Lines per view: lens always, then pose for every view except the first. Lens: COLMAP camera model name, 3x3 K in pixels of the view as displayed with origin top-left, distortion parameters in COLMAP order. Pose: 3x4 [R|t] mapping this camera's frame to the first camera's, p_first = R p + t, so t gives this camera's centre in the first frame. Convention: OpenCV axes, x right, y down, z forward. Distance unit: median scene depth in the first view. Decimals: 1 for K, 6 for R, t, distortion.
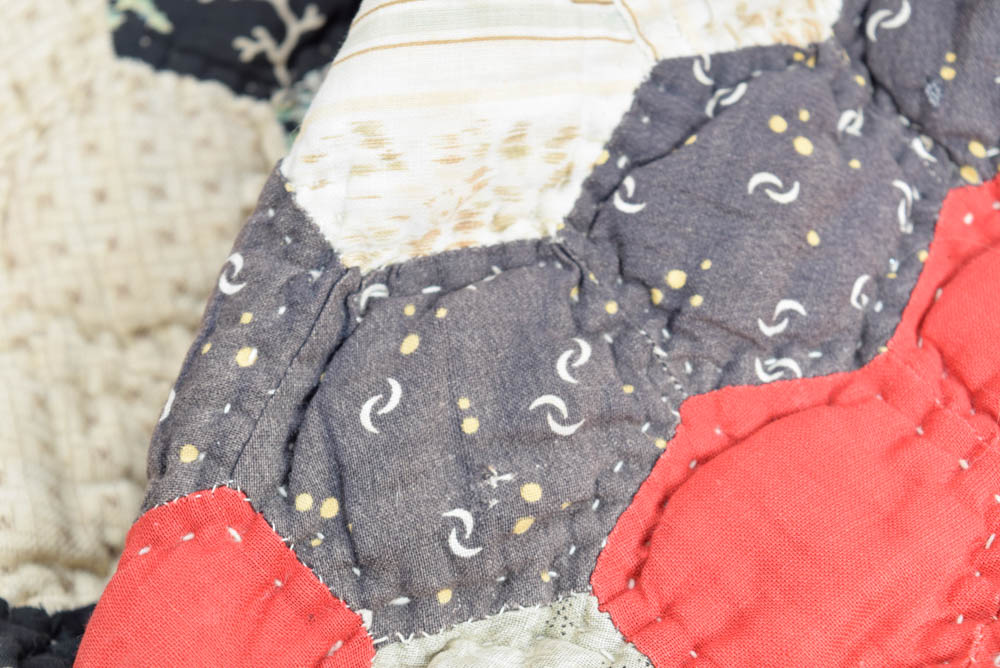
lens RADIAL K [[2406.6, 0, 499.9], [0, 2406.6, 333.9], [0, 0, 1]] dist [0.049234, 0.000000]
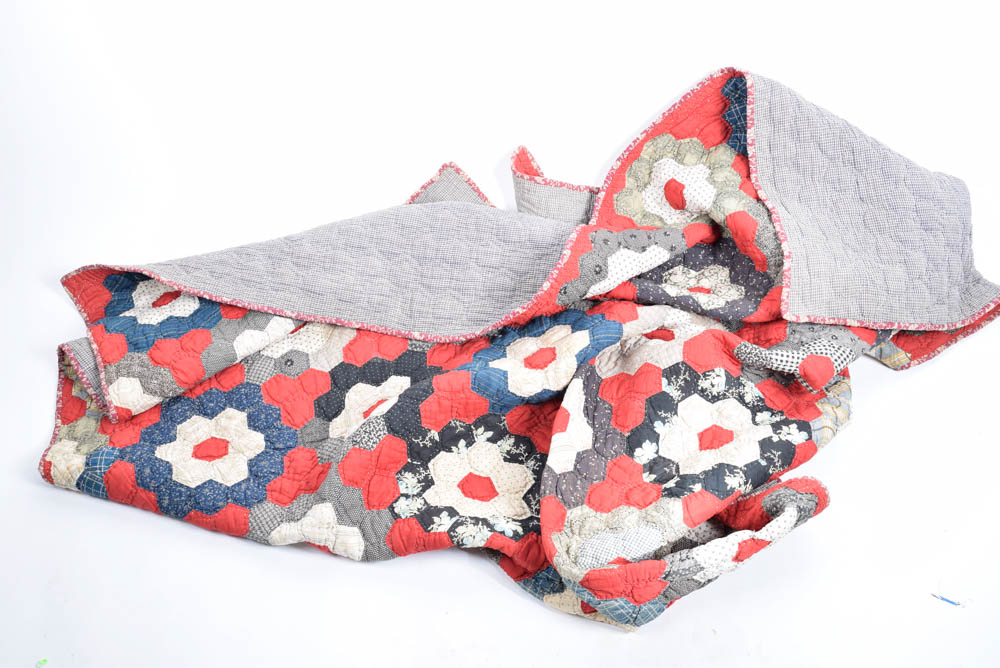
lens RADIAL K [[979.8, 0, 498.9], [0, 979.8, 334.5], [0, 0, 1]] dist [-0.005934, 0.000000]
pose [[0.970029, -0.077774, 0.230207, -1.100123], [0.141481, 0.951015, -0.274871, 0.467247], [-0.197552, 0.299202, 0.933515, -2.698905]]
